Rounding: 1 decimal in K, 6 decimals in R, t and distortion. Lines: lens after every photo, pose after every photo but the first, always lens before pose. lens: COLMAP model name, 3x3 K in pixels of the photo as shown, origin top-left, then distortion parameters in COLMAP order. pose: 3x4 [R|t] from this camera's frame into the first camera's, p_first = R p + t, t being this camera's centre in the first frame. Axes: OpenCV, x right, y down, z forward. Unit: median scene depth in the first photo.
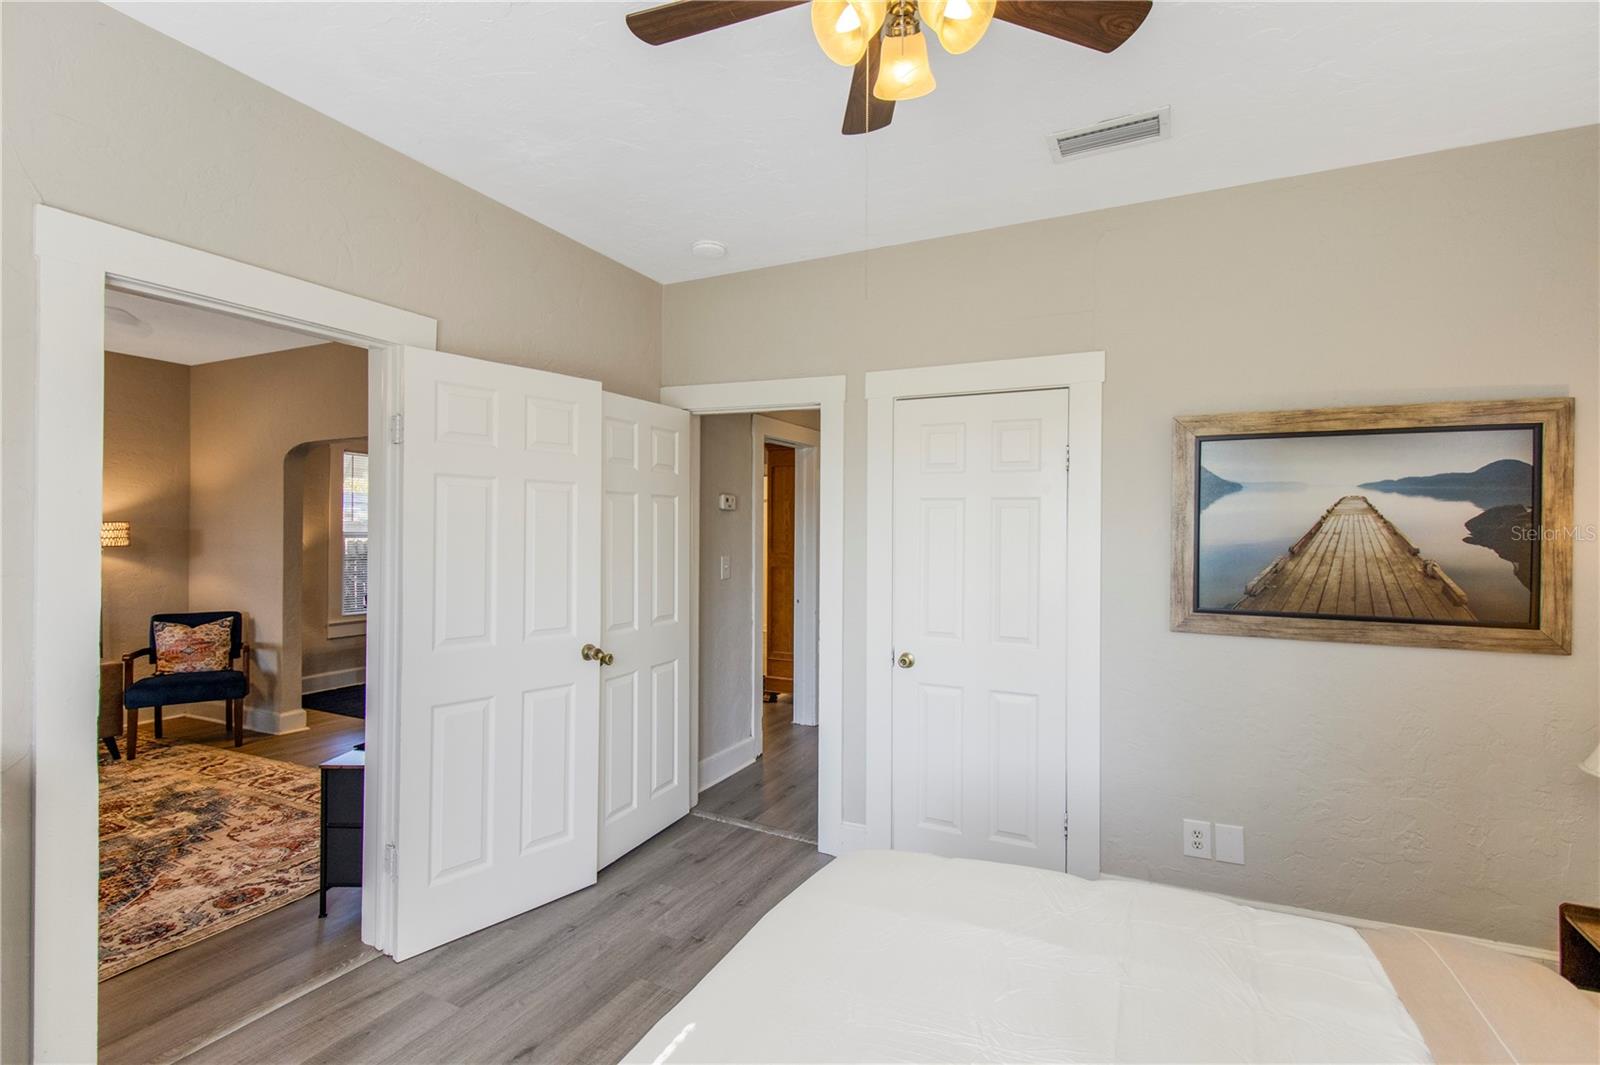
lens RADIAL K [[749.9, 0, 799.8], [0, 749.9, 535.6], [0, 0, 1]] dist [-0.002735, 0.000325]
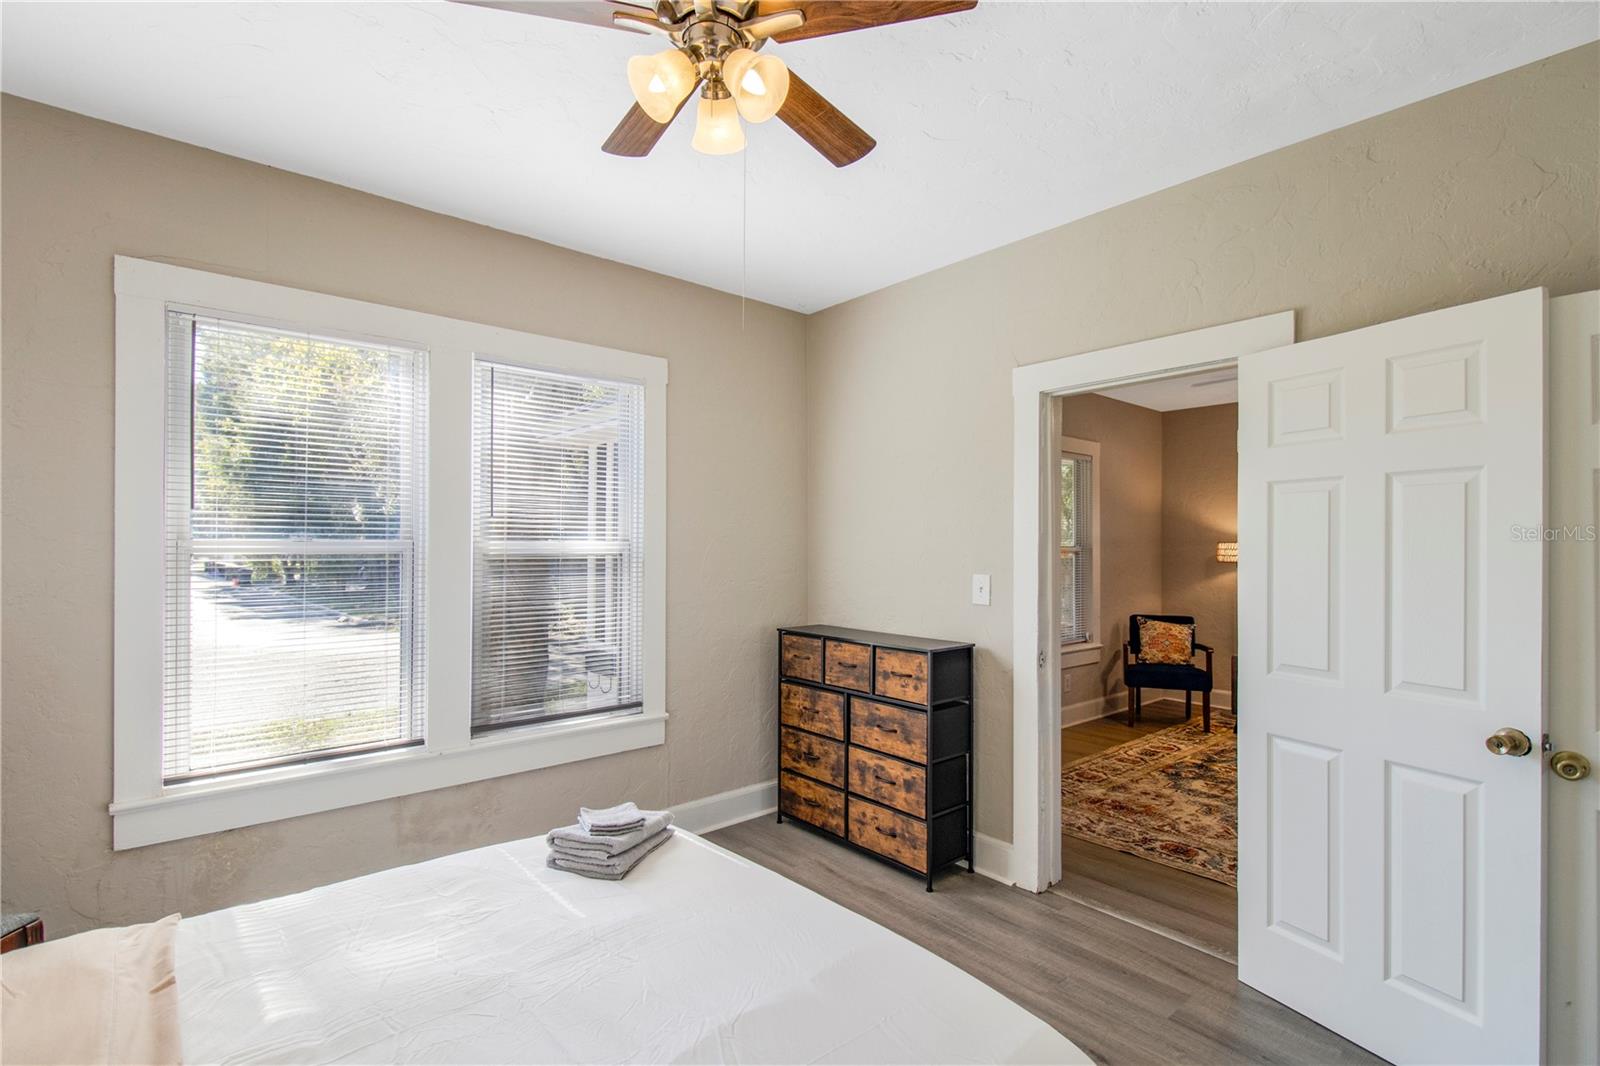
lens RADIAL K [[749.9, 0, 793.8], [0, 749.9, 533.4], [0, 0, 1]] dist [-0.002735, 0.000325]
pose [[-0.404701, -0.017625, -0.914279, 0.564437], [0.001546, 0.999800, -0.019959, -0.002122], [0.914448, -0.009491, -0.404593, 0.789860]]
